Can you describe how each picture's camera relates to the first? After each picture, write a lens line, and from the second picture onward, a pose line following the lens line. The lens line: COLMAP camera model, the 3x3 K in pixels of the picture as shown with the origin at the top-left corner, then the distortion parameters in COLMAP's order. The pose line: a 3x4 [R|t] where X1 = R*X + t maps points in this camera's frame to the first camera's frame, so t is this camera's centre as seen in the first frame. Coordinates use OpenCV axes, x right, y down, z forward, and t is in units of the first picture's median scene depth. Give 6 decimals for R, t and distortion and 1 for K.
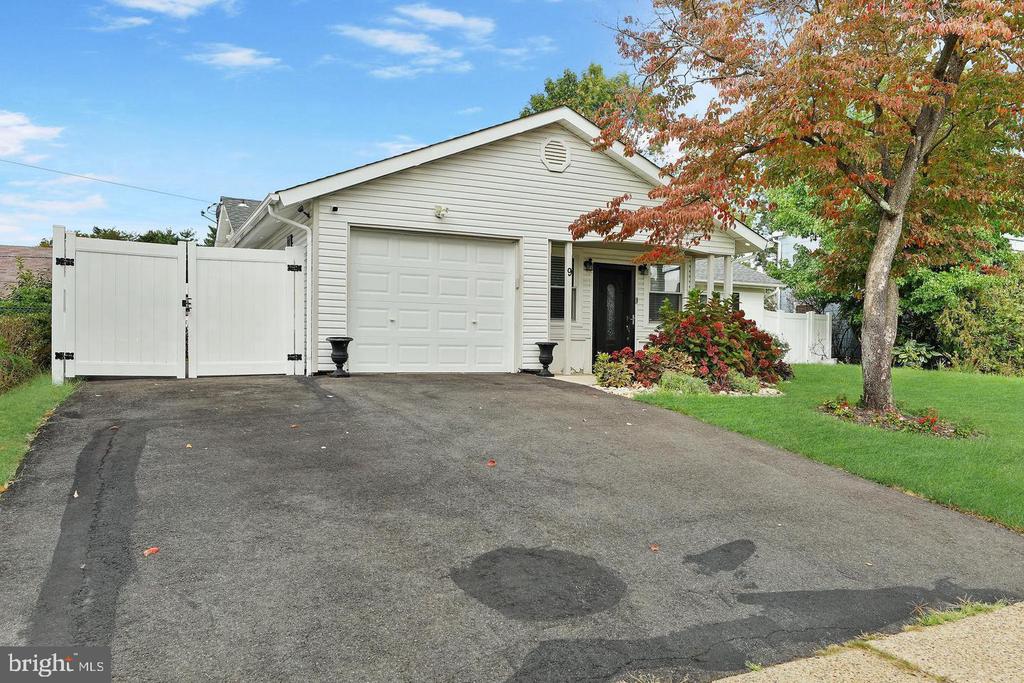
lens RADIAL K [[754.8, 0, 512.3], [0, 754.8, 343.0], [0, 0, 1]] dist [-0.009493, -0.001045]
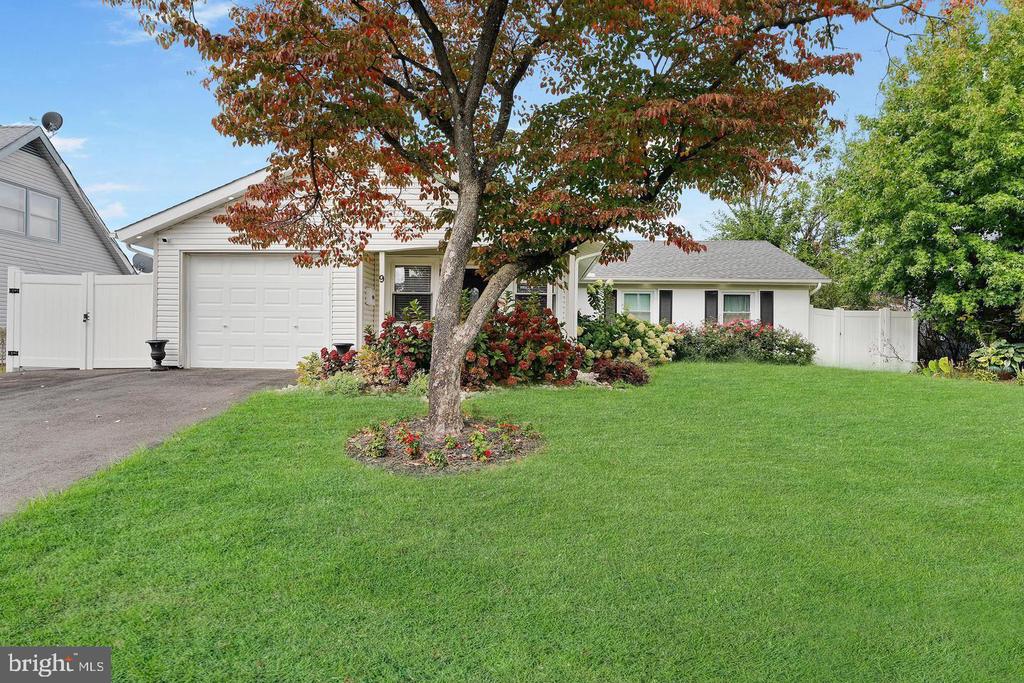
lens RADIAL K [[591.2, 0, 517.8], [0, 591.2, 346.4], [0, 0, 1]] dist [0.004802, 0.000497]
pose [[0.875529, -0.003563, -0.483153, 0.793414], [0.002329, 0.999992, -0.003153, 0.008389], [0.483160, 0.001635, 0.875530, 0.411787]]
